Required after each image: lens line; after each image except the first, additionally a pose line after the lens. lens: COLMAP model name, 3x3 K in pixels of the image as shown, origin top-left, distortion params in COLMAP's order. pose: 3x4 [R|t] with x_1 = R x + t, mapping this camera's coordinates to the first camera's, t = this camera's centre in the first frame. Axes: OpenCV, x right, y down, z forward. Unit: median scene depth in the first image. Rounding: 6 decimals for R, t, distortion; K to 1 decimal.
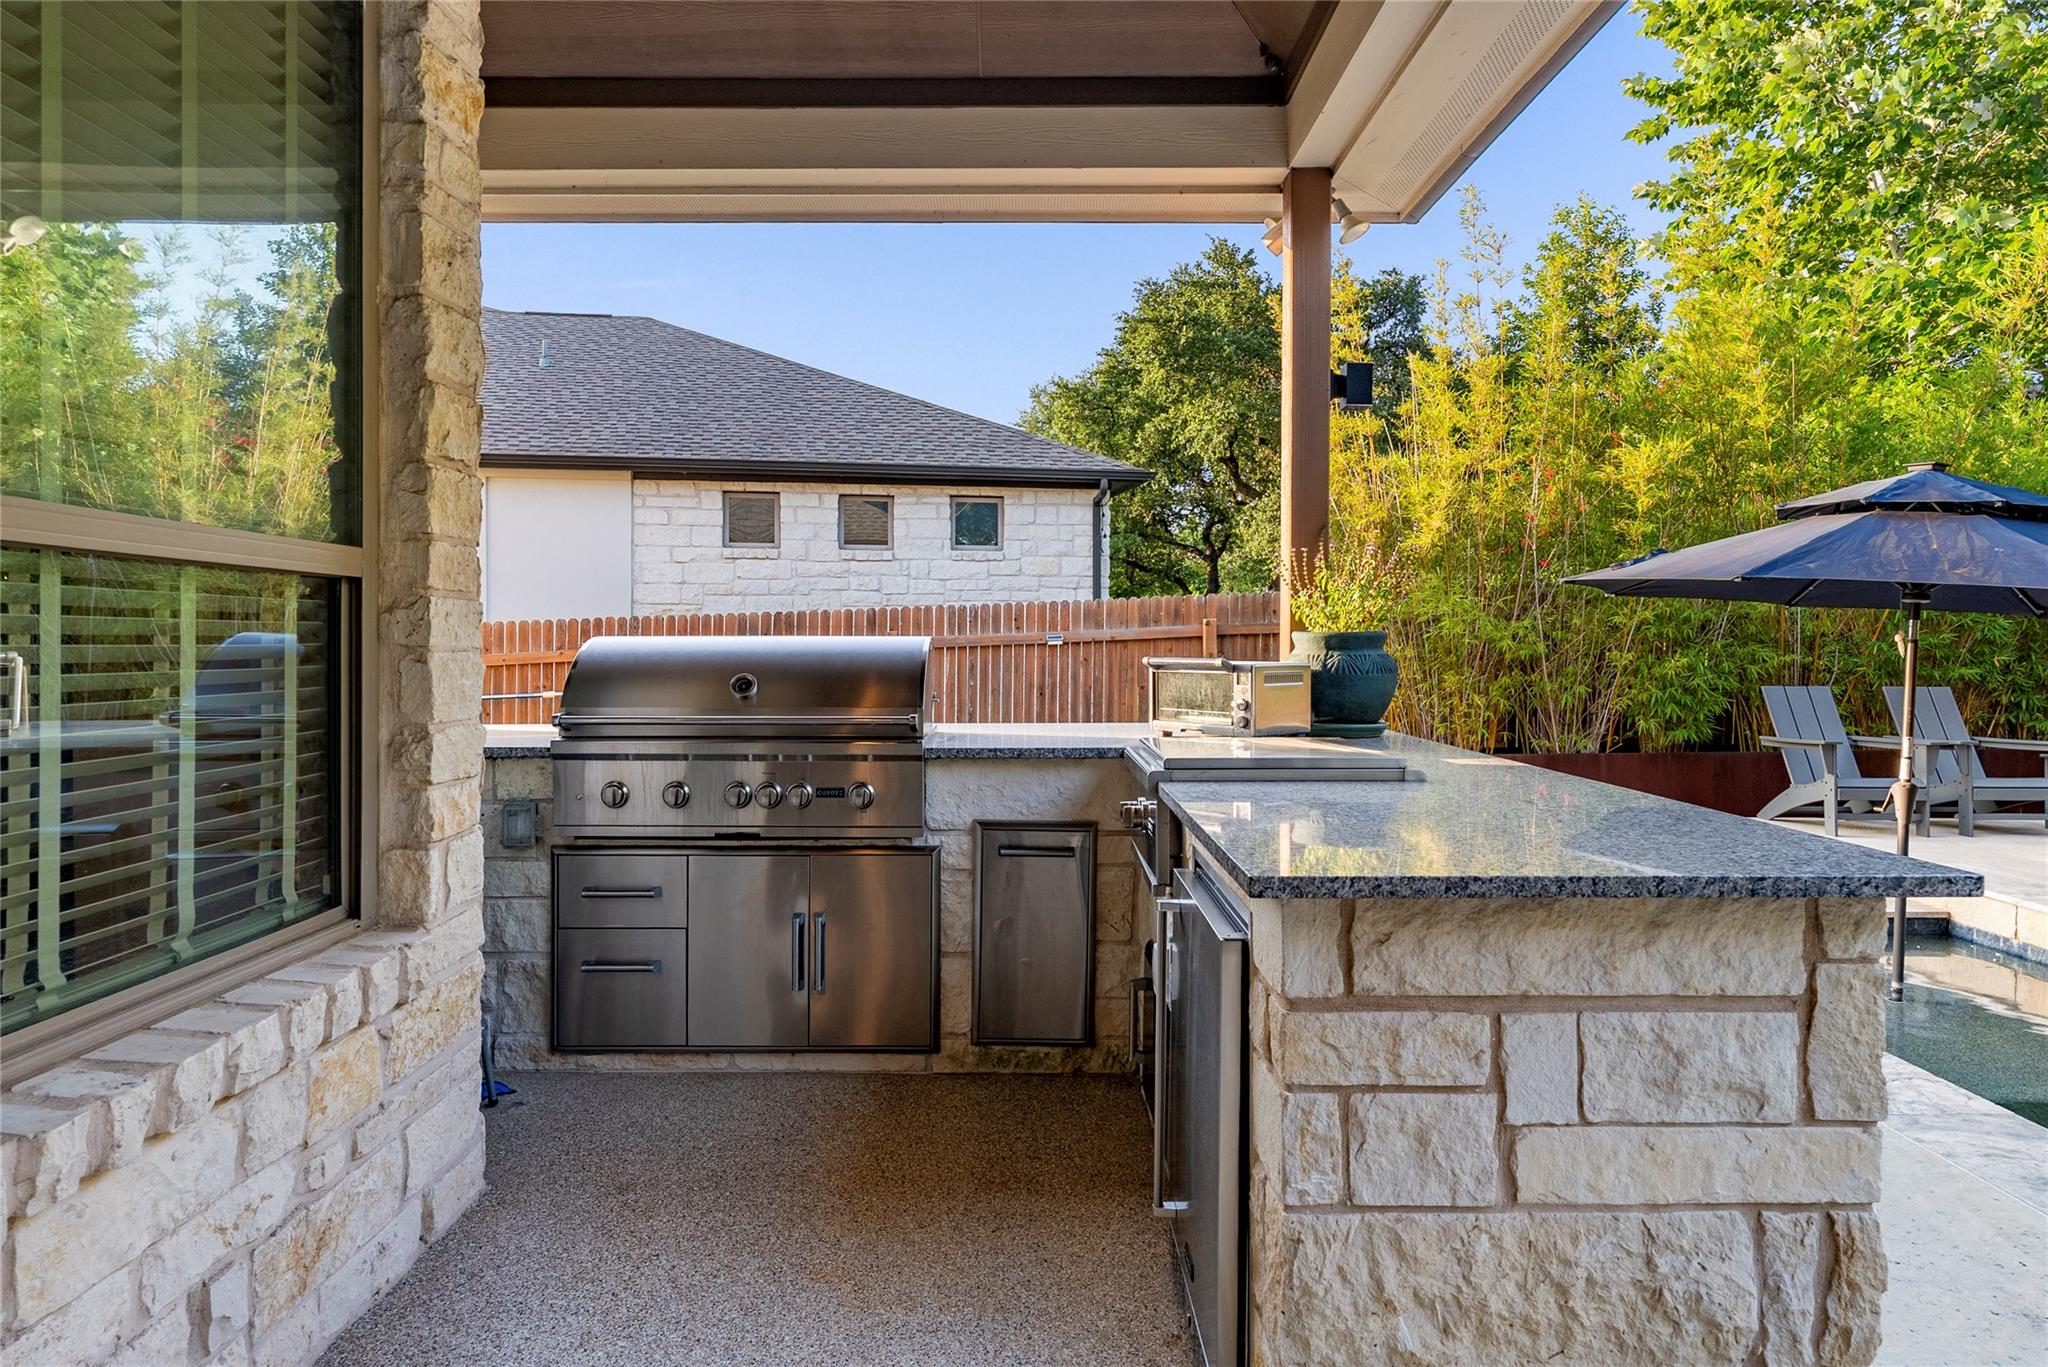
lens RADIAL K [[1179.8, 0, 1031.0], [0, 1179.8, 644.3], [0, 0, 1]] dist [-0.000991, 0.001549]
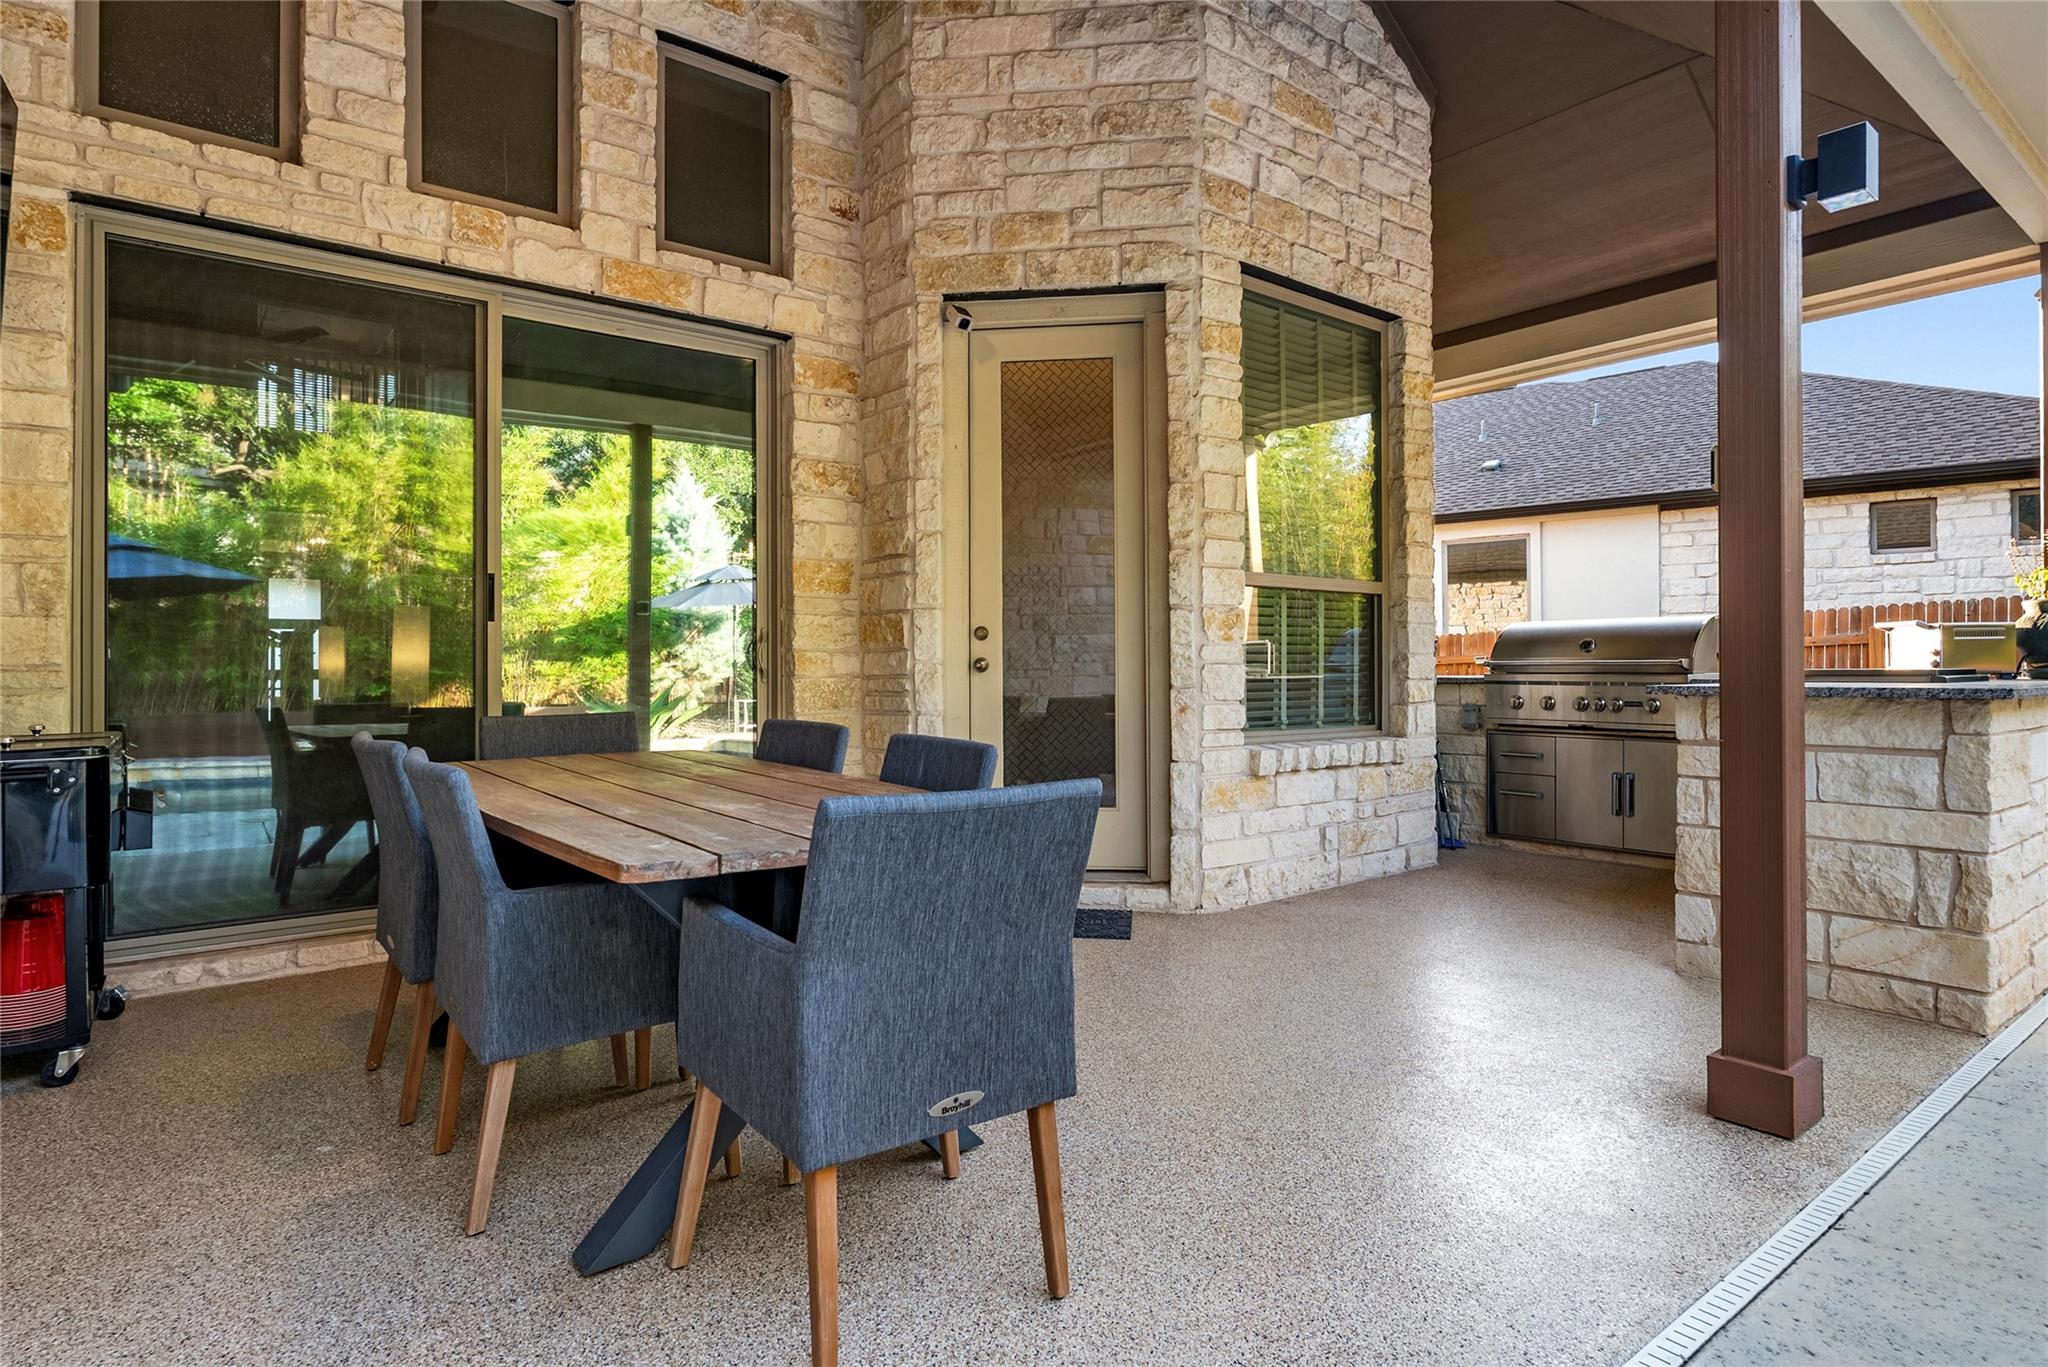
lens RADIAL K [[1099.3, 0, 1024.4], [0, 1099.3, 670.2], [0, 0, 1]] dist [-0.001569, 0.000574]
pose [[0.604878, -0.000300, -0.796318, 0.807563], [0.002602, 0.999995, 0.001599, 0.096513], [0.796314, -0.003040, 0.604876, -0.985984]]
